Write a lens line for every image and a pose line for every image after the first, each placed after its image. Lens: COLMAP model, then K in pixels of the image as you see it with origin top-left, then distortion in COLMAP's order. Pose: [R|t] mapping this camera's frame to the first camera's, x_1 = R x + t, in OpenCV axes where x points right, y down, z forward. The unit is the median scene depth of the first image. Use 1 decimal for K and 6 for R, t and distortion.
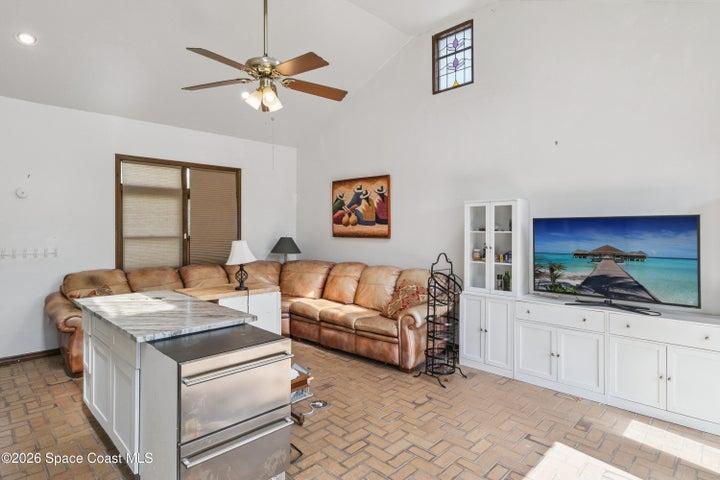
lens RADIAL K [[391.8, 0, 360.3], [0, 391.8, 229.4], [0, 0, 1]] dist [-0.000416, -0.000170]
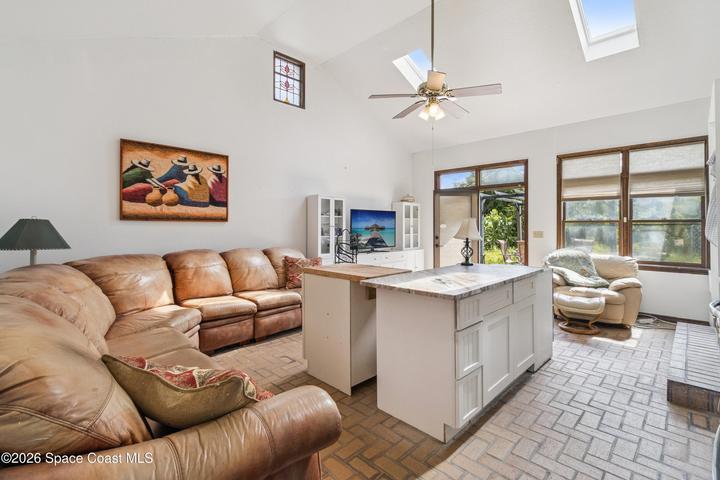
lens RADIAL K [[333.0, 0, 359.5], [0, 333.0, 226.8], [0, 0, 1]] dist [-0.001112, 0.000659]
pose [[0.006378, -0.000687, 0.999979, -0.734939], [0.000430, 1.000000, 0.000684, 0.035048], [-0.999980, 0.000425, 0.006378, 0.656910]]
